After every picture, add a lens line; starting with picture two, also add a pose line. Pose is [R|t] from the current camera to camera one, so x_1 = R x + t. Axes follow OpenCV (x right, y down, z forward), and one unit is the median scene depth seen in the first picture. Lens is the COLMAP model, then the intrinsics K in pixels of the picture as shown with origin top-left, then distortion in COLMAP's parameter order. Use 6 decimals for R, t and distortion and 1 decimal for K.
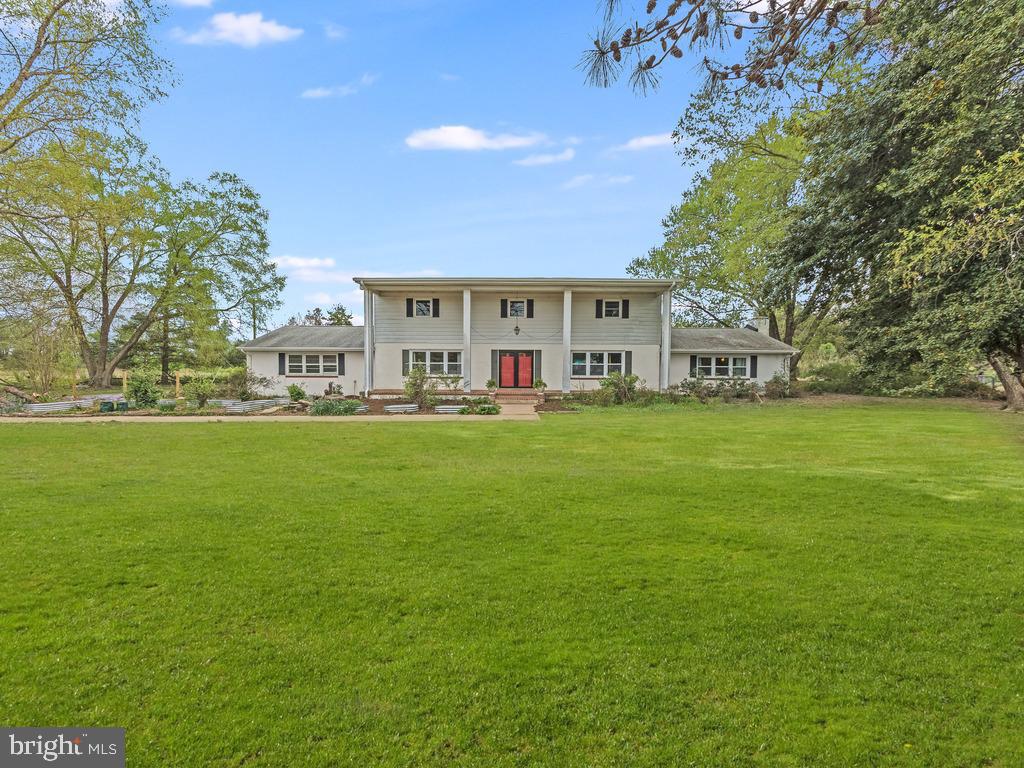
lens RADIAL K [[344.2, 0, 512.0], [0, 344.2, 384.0], [0, 0, 1]] dist [0.000611, 0.000014]
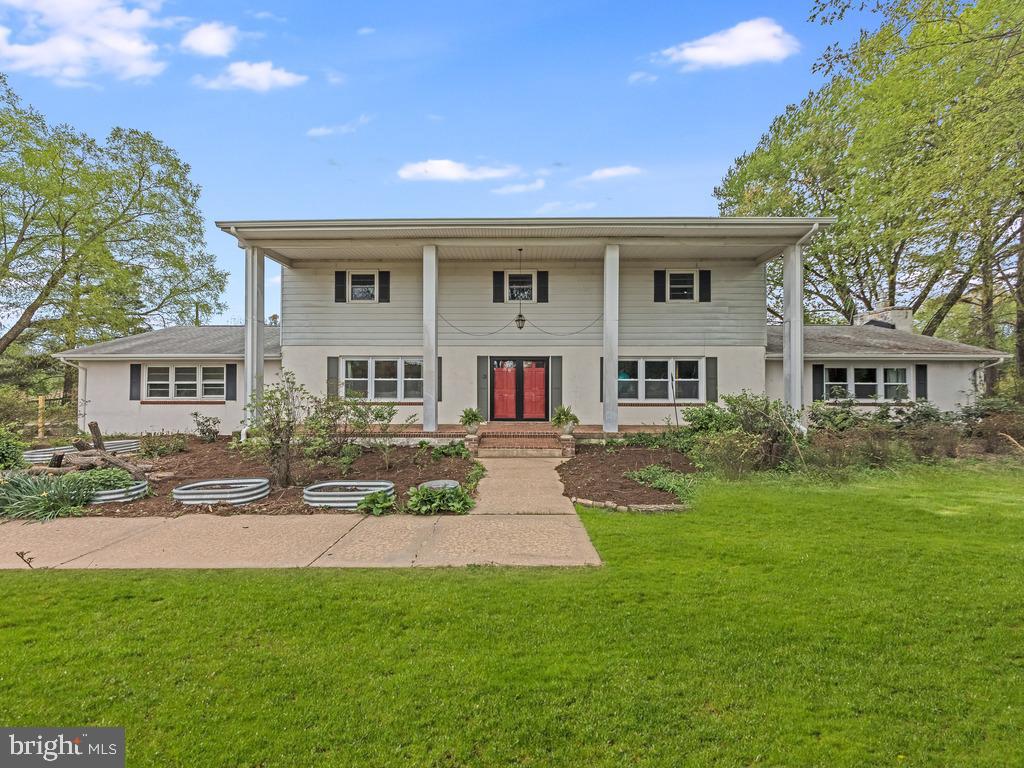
lens RADIAL K [[344.2, 0, 512.0], [0, 344.2, 384.0], [0, 0, 1]] dist [0.000611, 0.000014]
pose [[0.999855, -0.004341, -0.016438, 0.008946], [0.003406, 0.998397, -0.056488, -0.018545], [0.016657, 0.056424, 0.998268, 0.414208]]
